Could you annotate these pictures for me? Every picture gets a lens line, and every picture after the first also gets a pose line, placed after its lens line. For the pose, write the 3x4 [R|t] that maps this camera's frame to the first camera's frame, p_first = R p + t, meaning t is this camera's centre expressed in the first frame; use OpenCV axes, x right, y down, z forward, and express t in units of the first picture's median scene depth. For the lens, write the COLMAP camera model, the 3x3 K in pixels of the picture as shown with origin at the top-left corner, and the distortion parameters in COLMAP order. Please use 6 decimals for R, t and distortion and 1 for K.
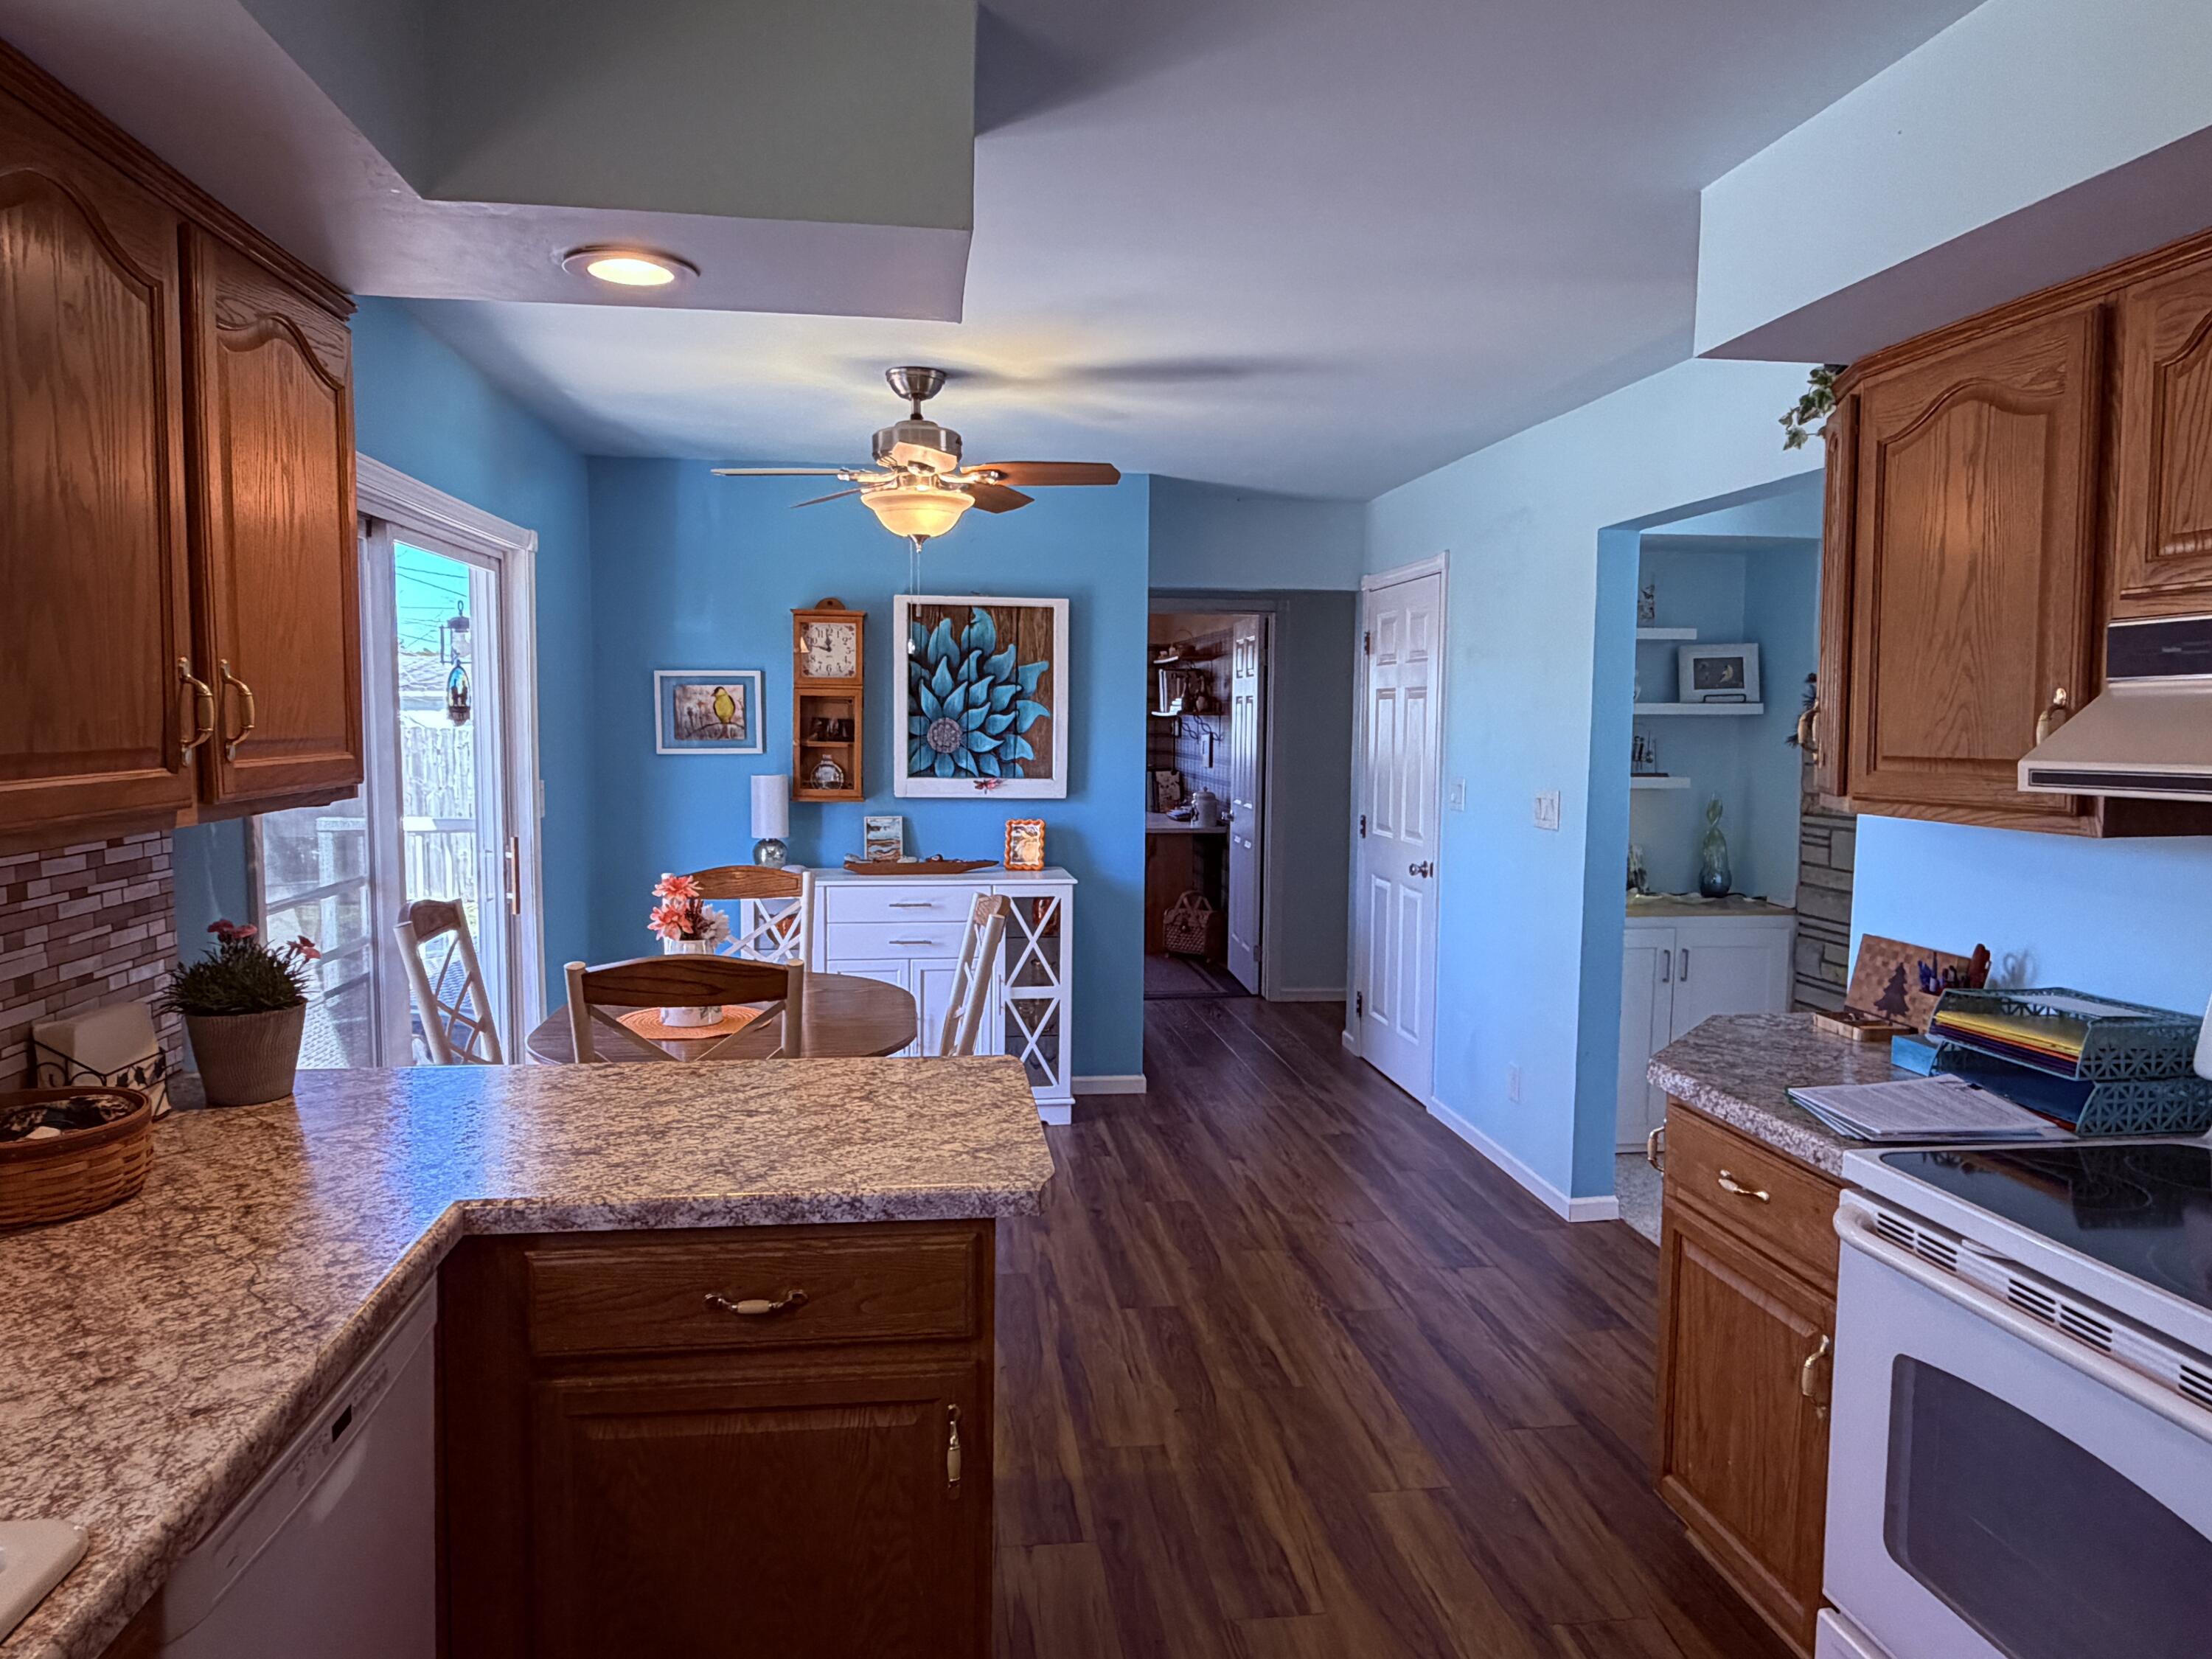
lens RADIAL K [[1395.3, 0, 1095.3], [0, 1395.3, 823.1], [0, 0, 1]] dist [0.000569, 0.001080]
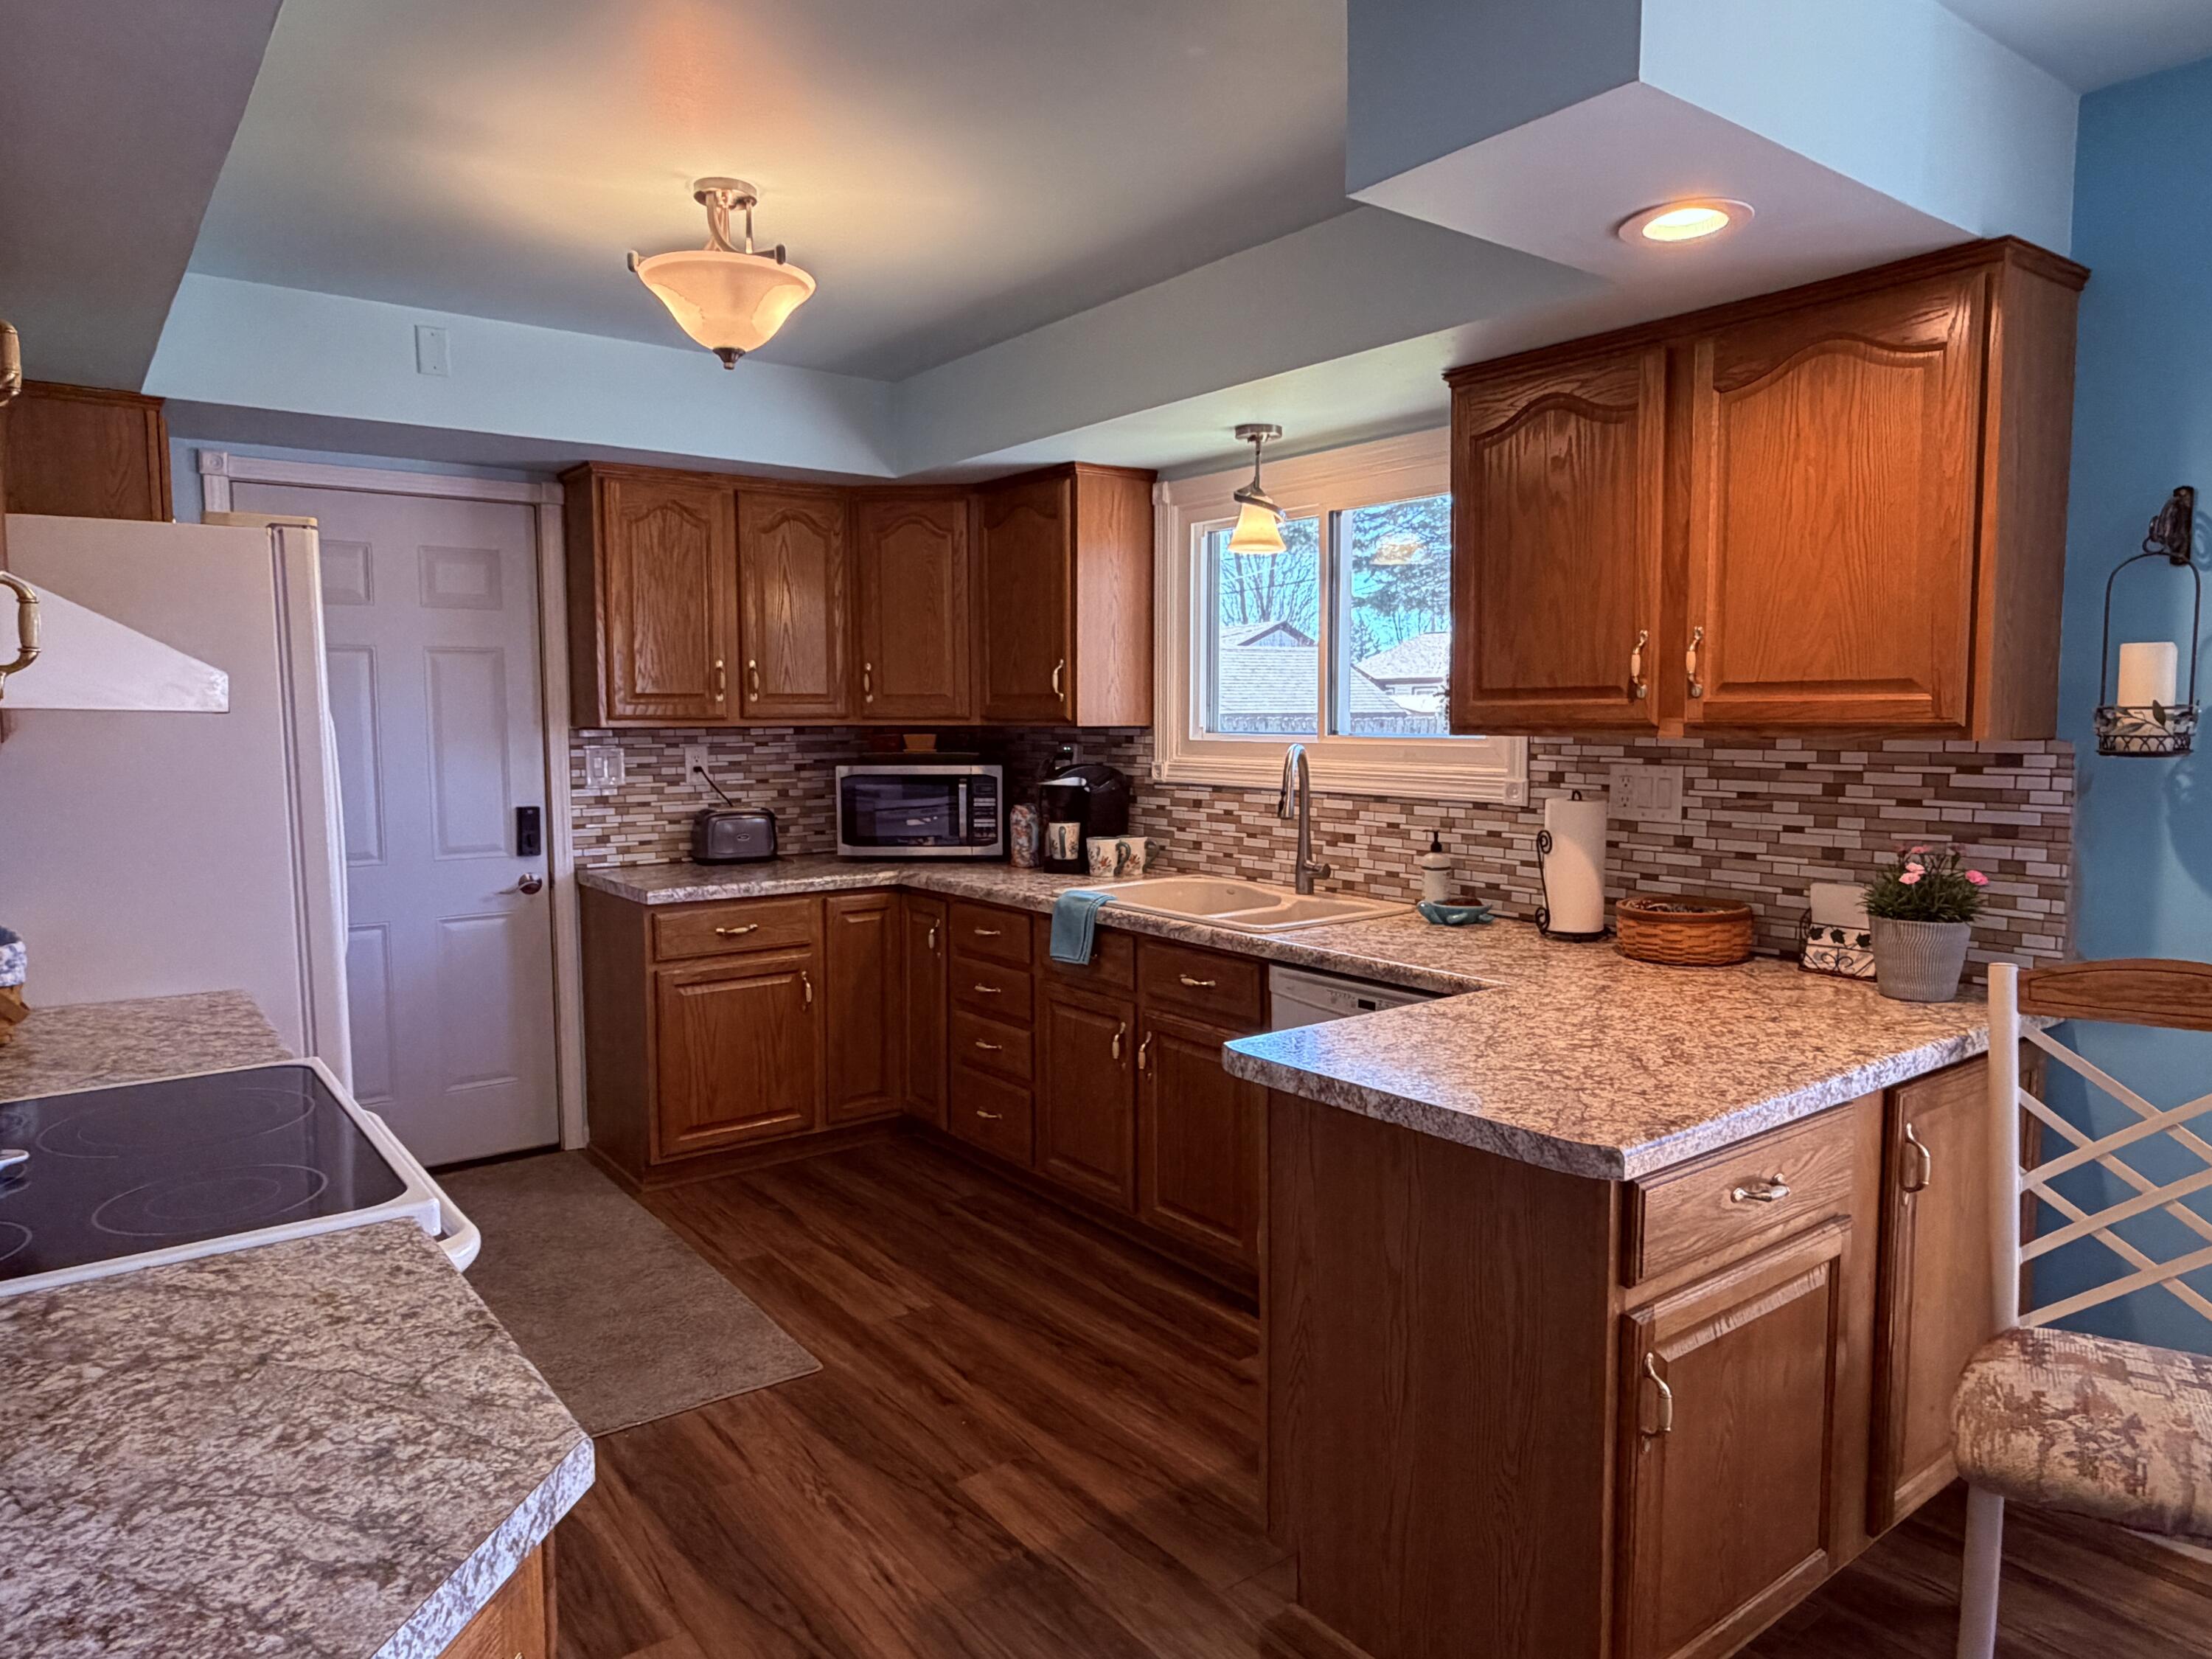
lens RADIAL K [[1395.3, 0, 1089.4], [0, 1395.3, 829.1], [0, 0, 1]] dist [0.000569, 0.001080]
pose [[-0.868836, 0.036436, -0.493758, 0.303811], [-0.042905, 0.987995, 0.148405, -0.044890], [0.493238, 0.150125, -0.856842, 0.910712]]
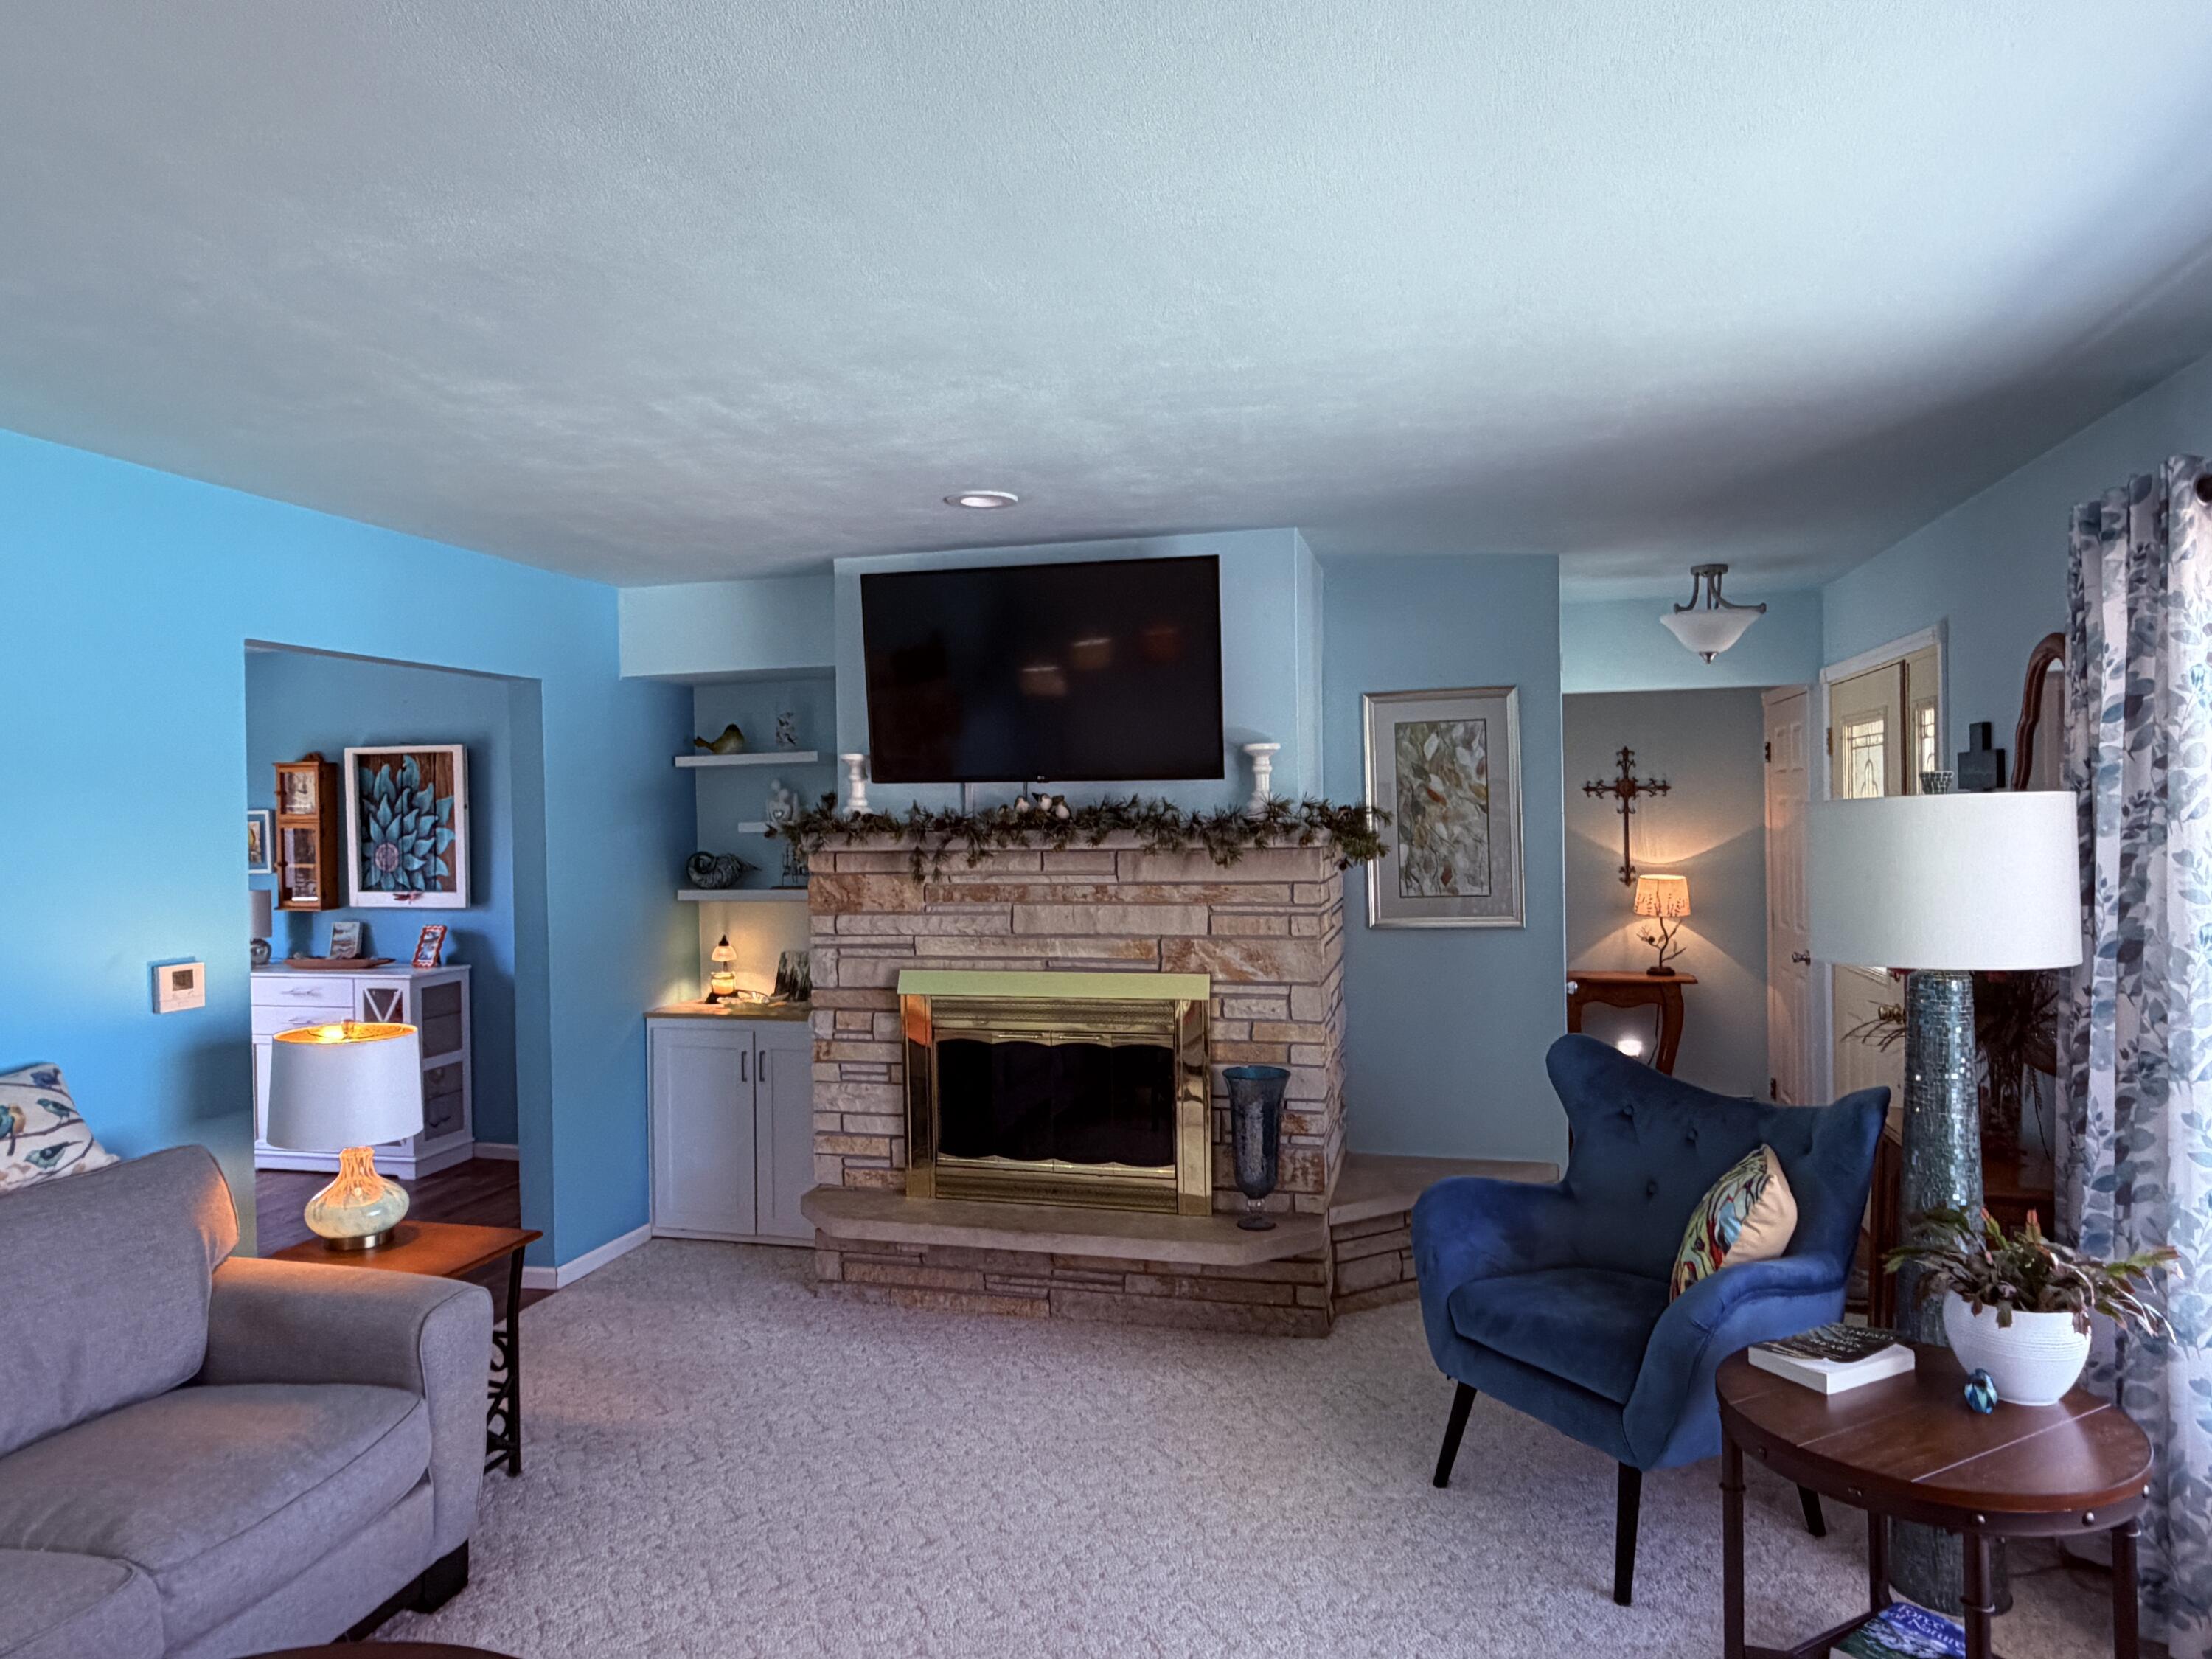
lens RADIAL K [[1395.3, 0, 1073.3], [0, 1395.3, 831.1], [0, 0, 1]] dist [0.000569, 0.001080]
pose [[0.924835, -0.020968, -0.379789, 1.349287], [-0.011357, 0.996512, -0.082672, 0.014317], [0.380198, 0.080771, 0.921372, 0.114718]]
